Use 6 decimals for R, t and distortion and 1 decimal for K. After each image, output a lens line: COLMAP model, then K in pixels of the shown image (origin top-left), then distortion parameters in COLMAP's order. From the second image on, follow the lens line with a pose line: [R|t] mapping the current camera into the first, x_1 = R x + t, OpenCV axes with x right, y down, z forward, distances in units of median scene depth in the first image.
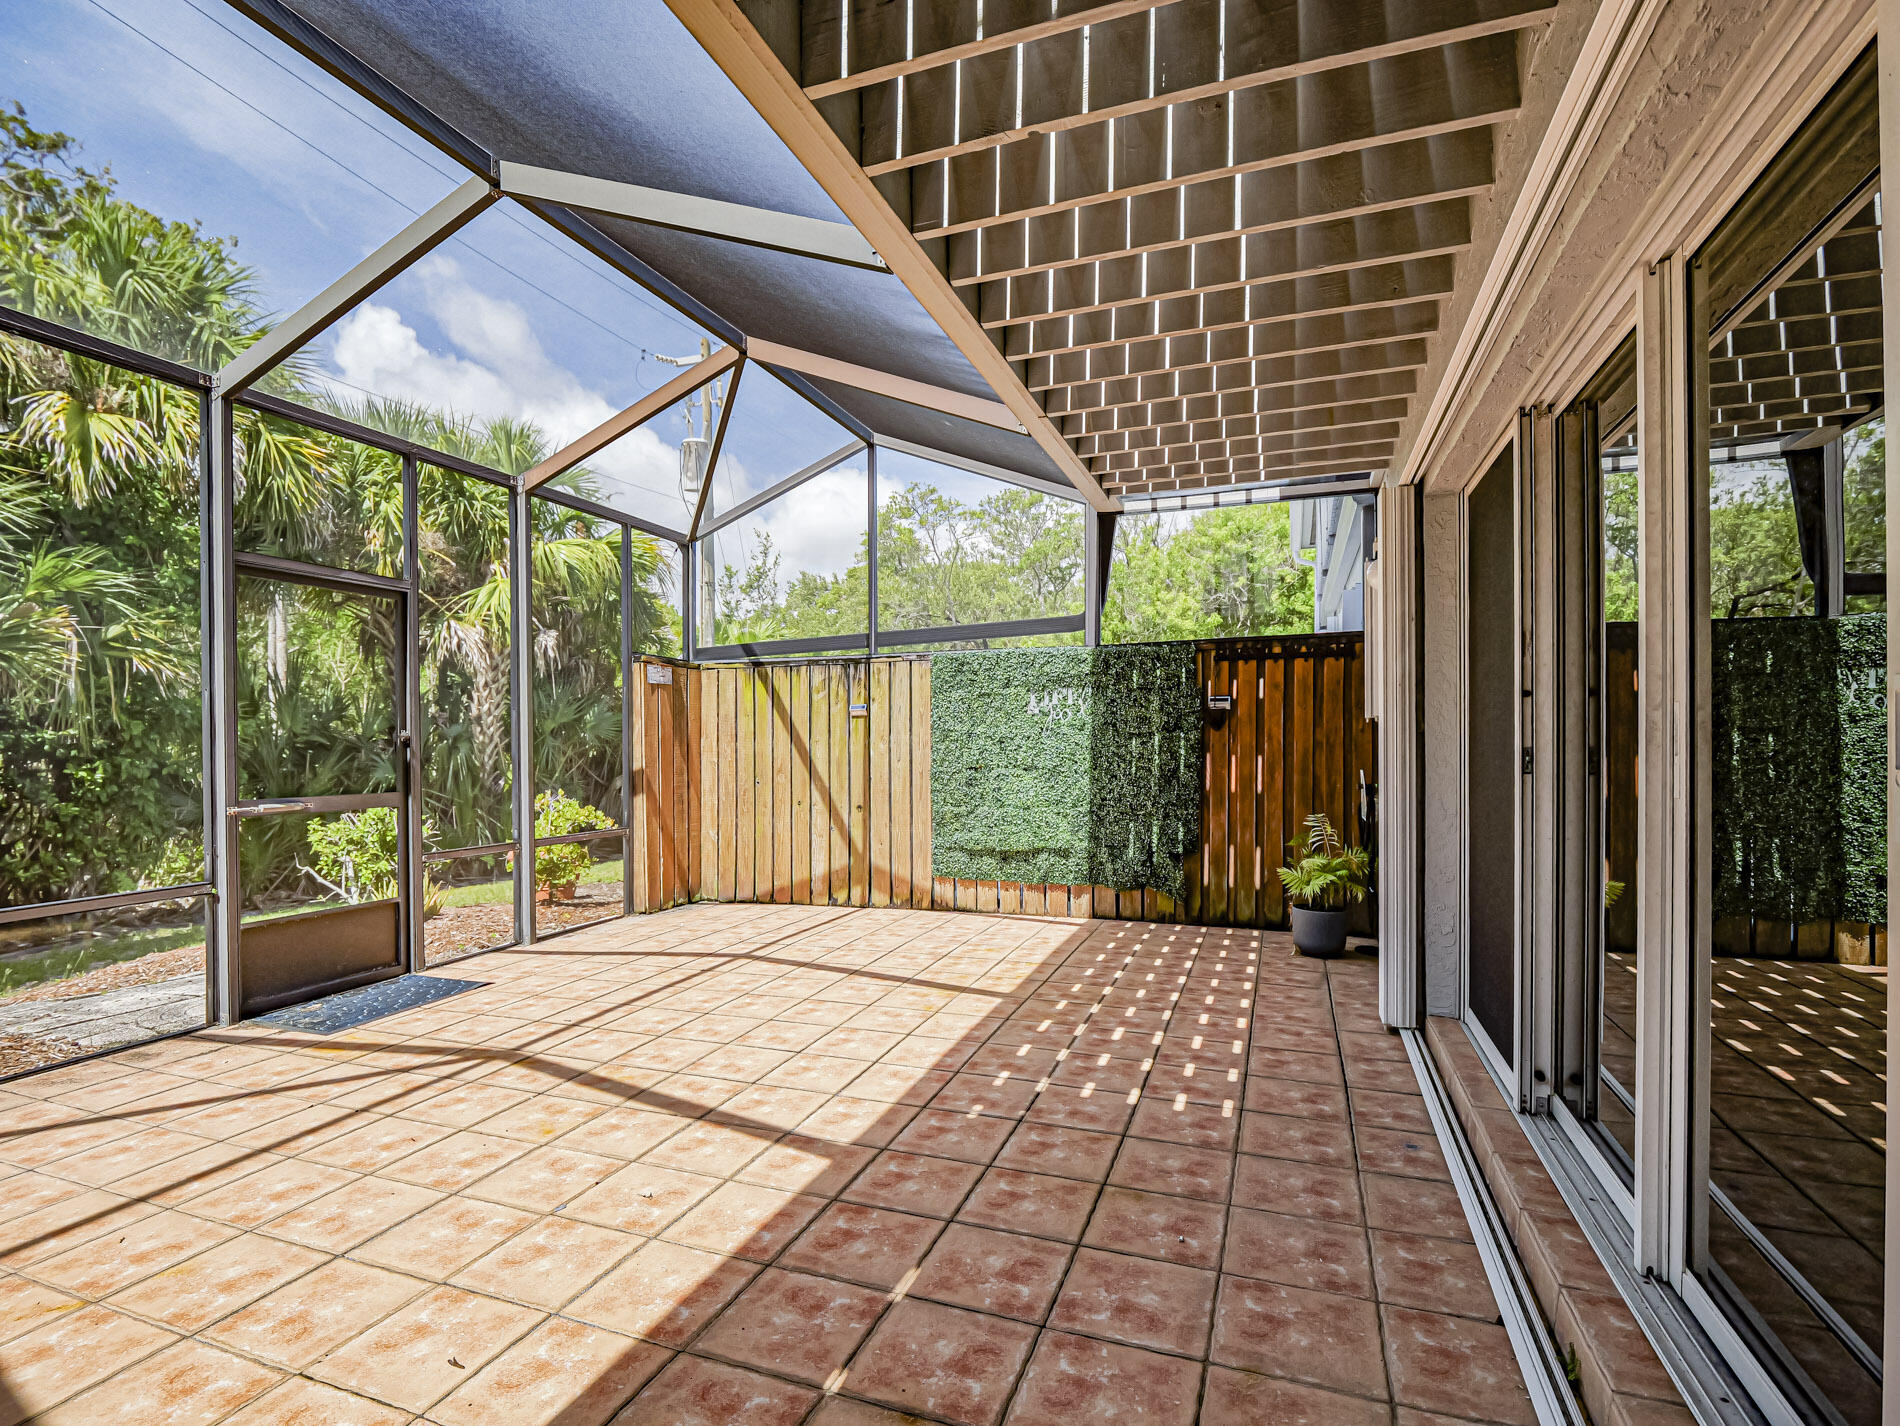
lens RADIAL K [[891.8, 0, 937.4], [0, 891.8, 744.6], [0, 0, 1]] dist [-0.028411, 0.001109]
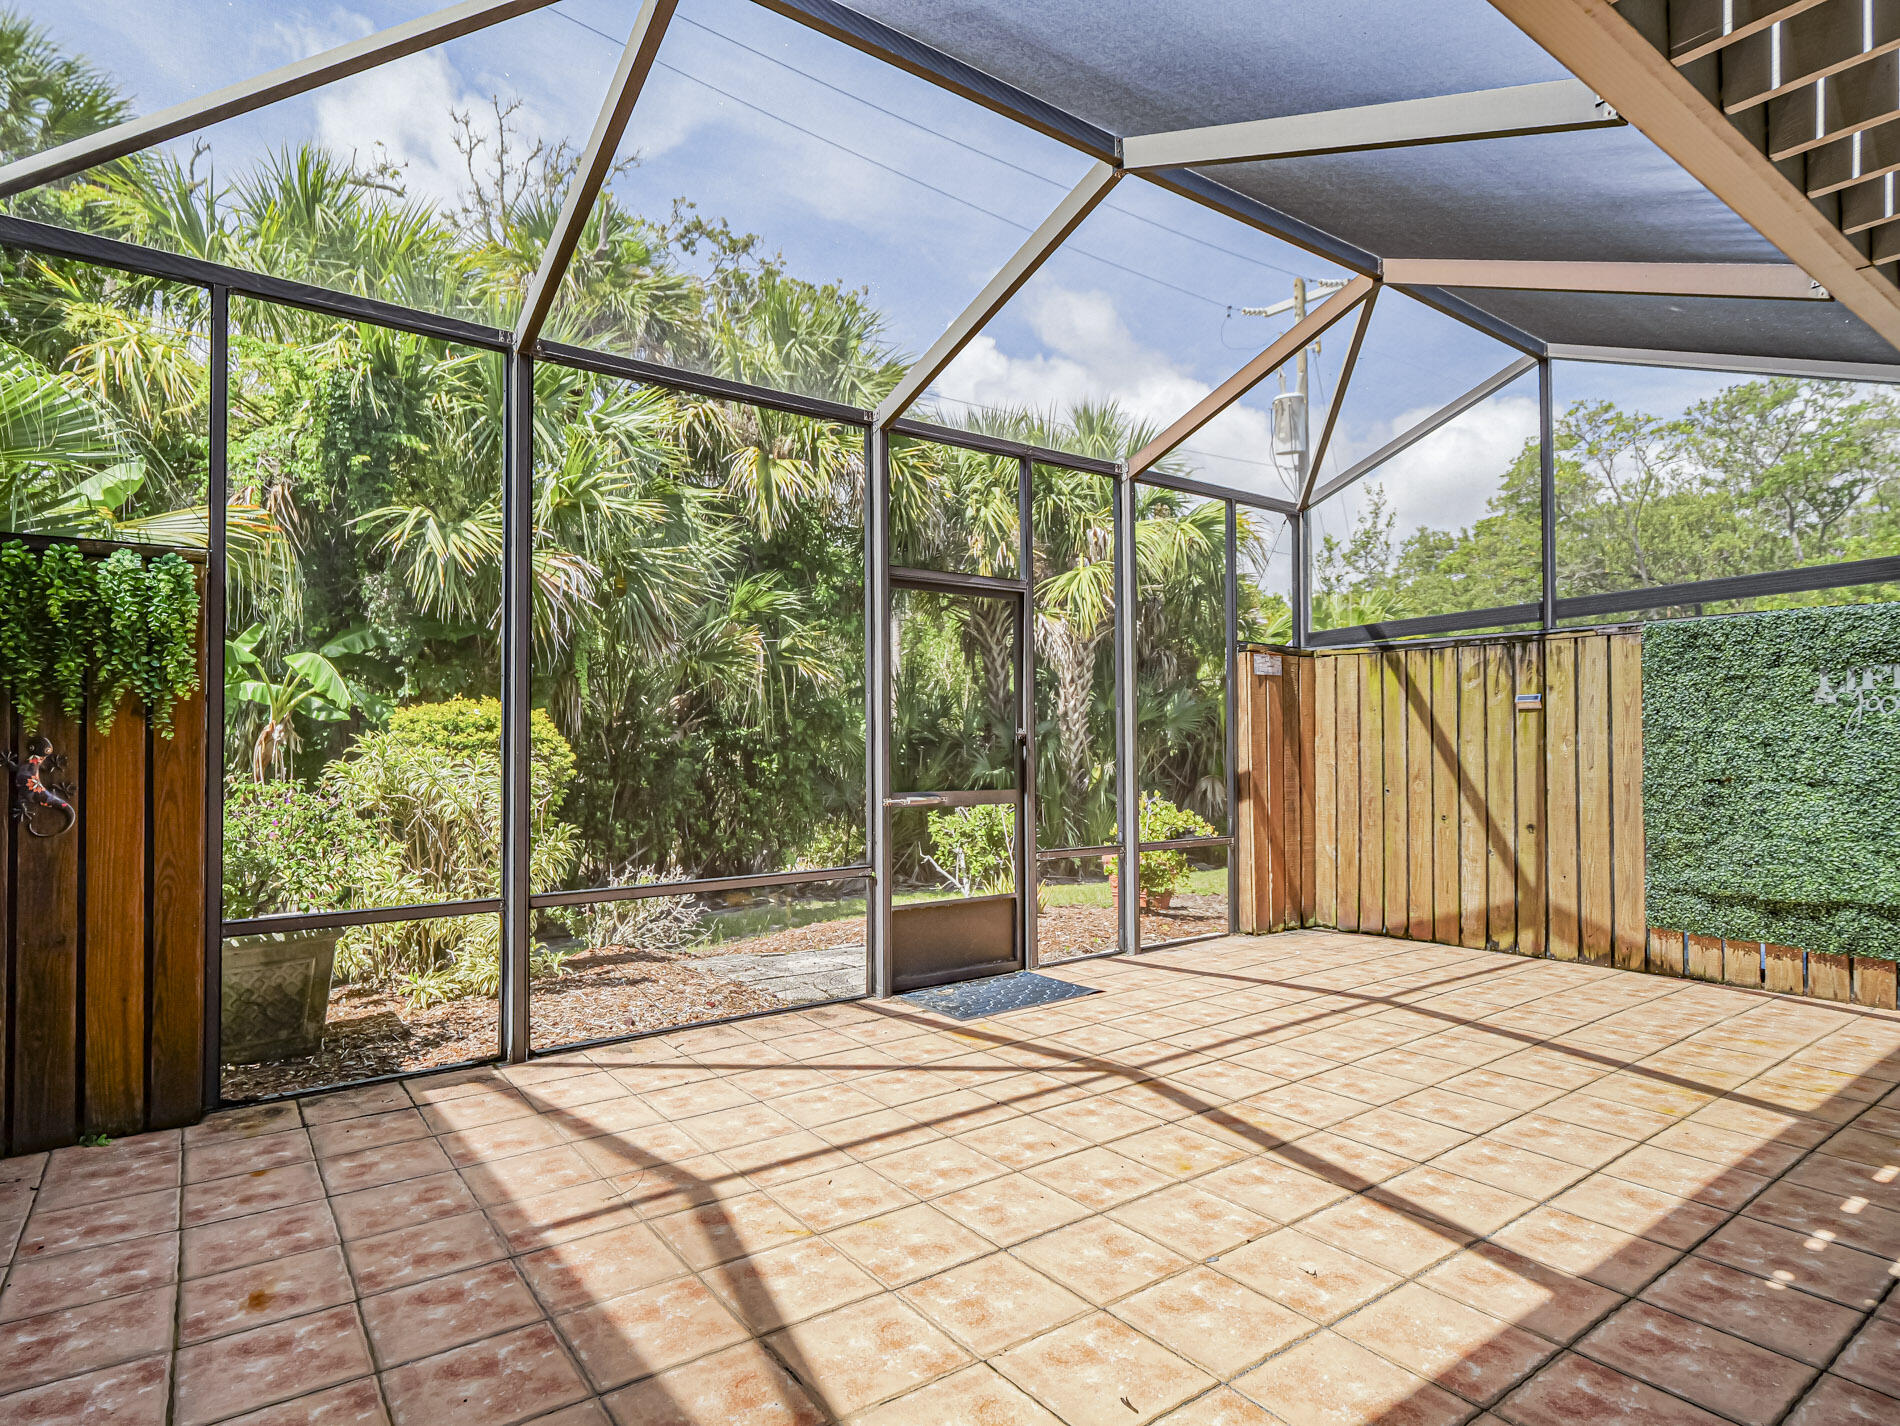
lens RADIAL K [[998.7, 0, 937.3], [0, 998.7, 721.1], [0, 0, 1]] dist [-0.021957, 0.000661]
pose [[0.829776, -0.004531, -0.558079, -0.033661], [-0.007213, 0.999796, -0.018842, -0.001859], [0.558051, 0.019660, 0.829574, -0.004311]]
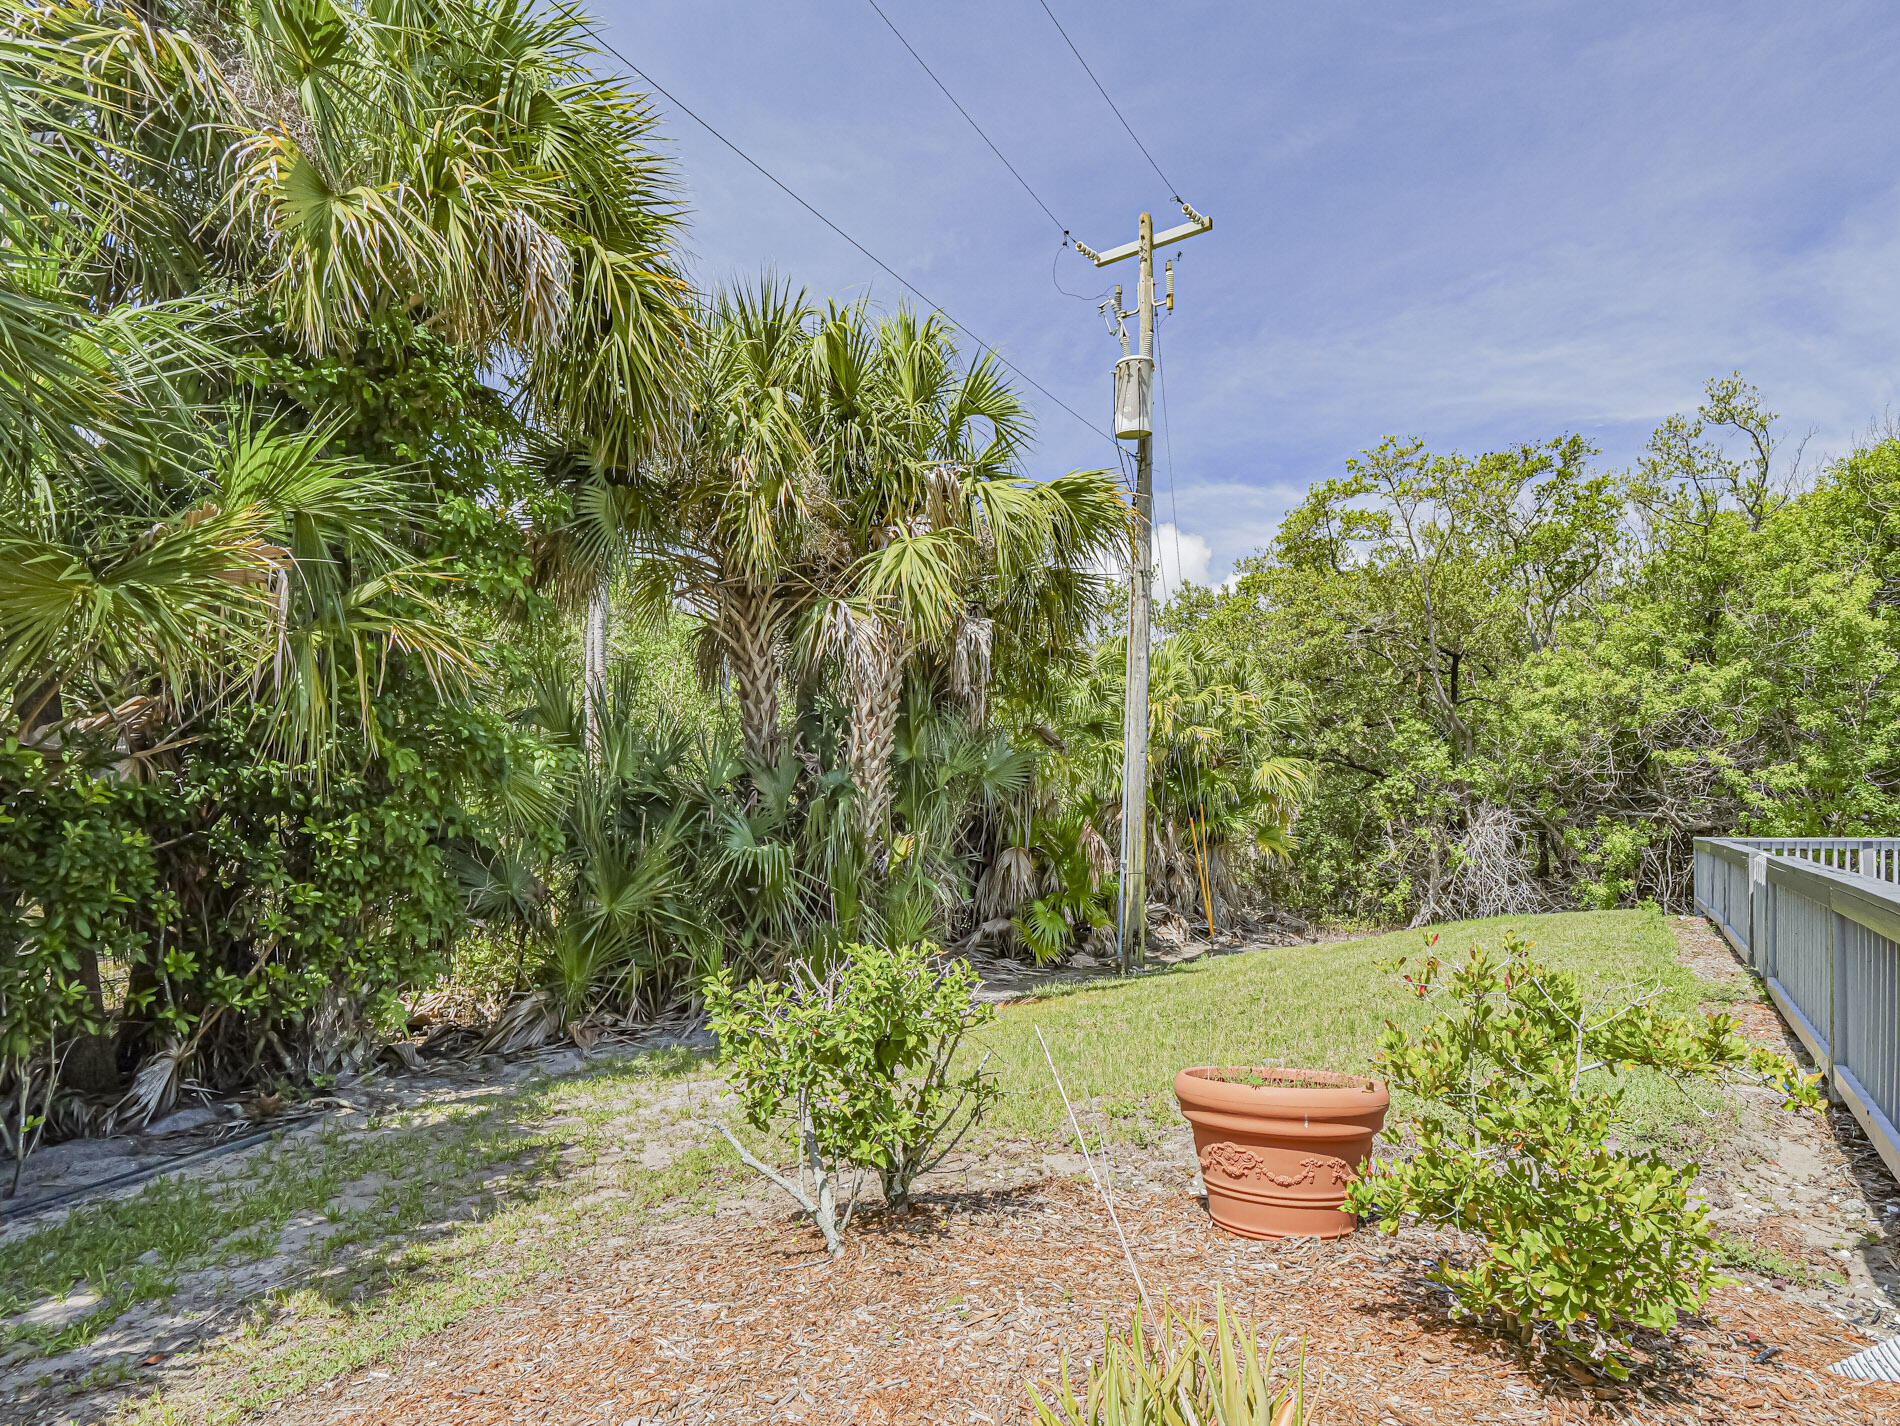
lens RADIAL K [[891.8, 0, 898.2], [0, 891.8, 811.4], [0, 0, 1]] dist [-0.028411, 0.001109]
pose [[0.954975, 0.010075, -0.296514, -0.604933], [-0.011747, 0.999924, -0.003858, 0.020695], [0.296452, 0.007167, 0.955021, 0.755007]]
